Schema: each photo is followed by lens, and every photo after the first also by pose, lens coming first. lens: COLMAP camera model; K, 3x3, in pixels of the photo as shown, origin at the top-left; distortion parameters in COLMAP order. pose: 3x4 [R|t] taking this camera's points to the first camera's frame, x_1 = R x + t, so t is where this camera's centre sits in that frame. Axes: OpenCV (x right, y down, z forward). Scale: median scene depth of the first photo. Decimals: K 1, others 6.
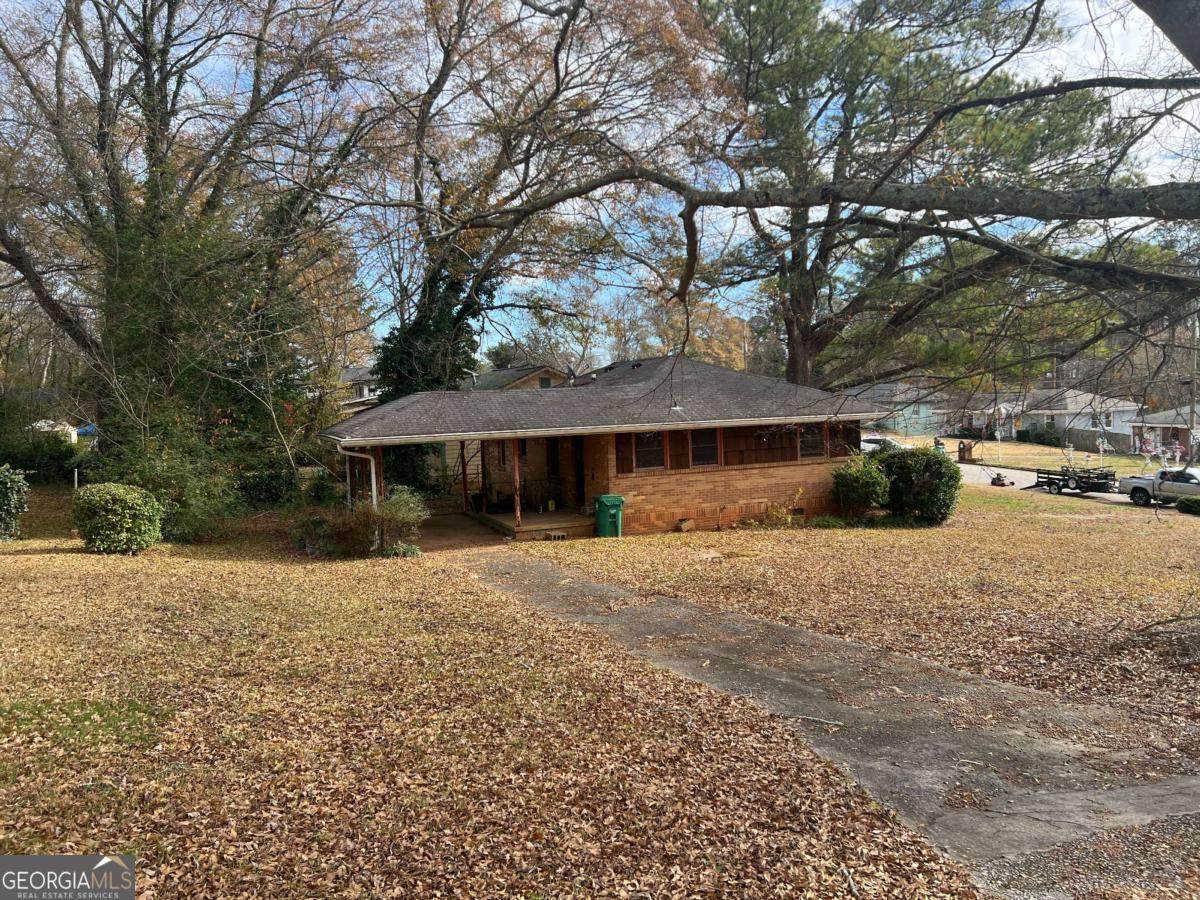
lens RADIAL K [[903.4, 0, 600.2], [0, 903.4, 450.4], [0, 0, 1]] dist [0.004088, 0.001051]
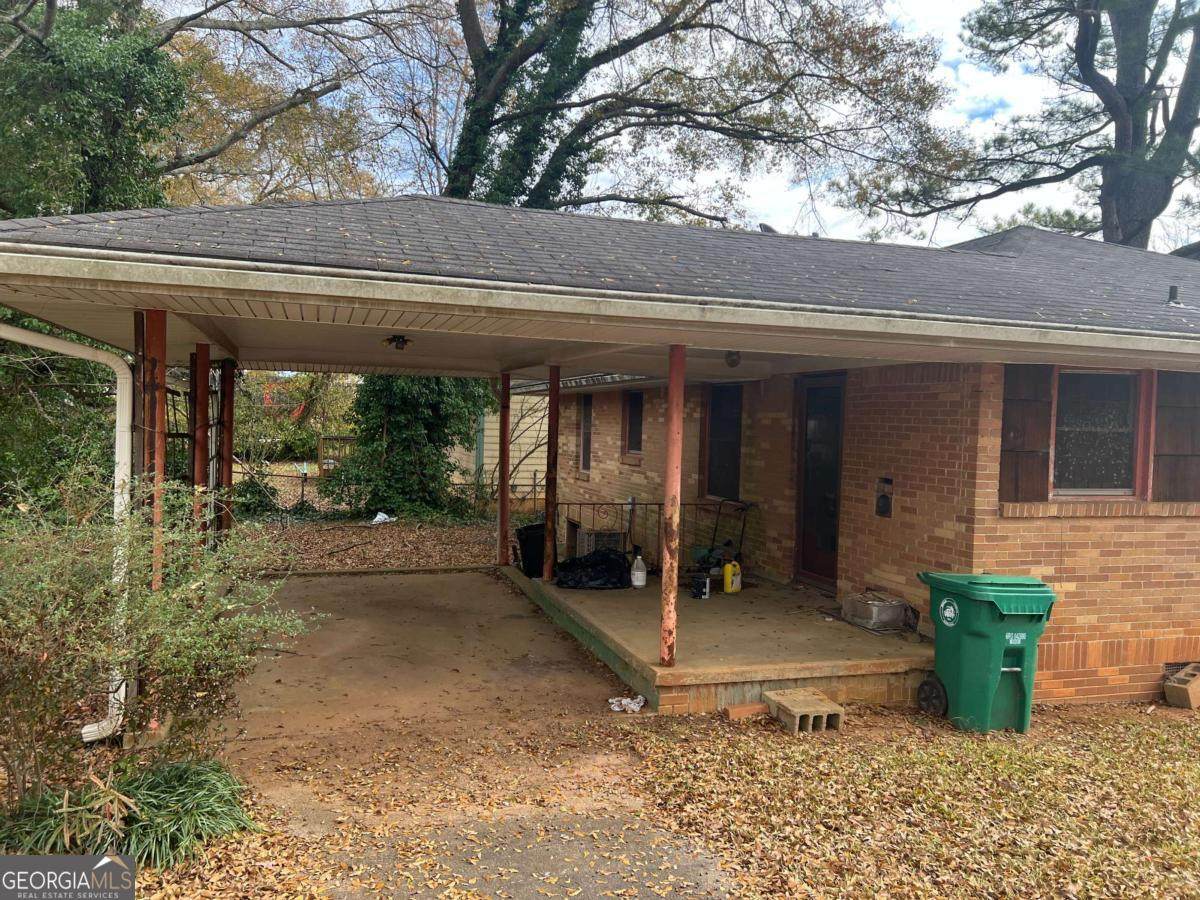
lens RADIAL K [[903.4, 0, 600.2], [0, 903.4, 450.6], [0, 0, 1]] dist [0.004088, 0.001051]
pose [[0.995608, 0.067595, -0.064766, -0.092947], [-0.069368, 0.997265, -0.025518, 0.025256], [0.062864, 0.029899, 0.997574, 0.683004]]
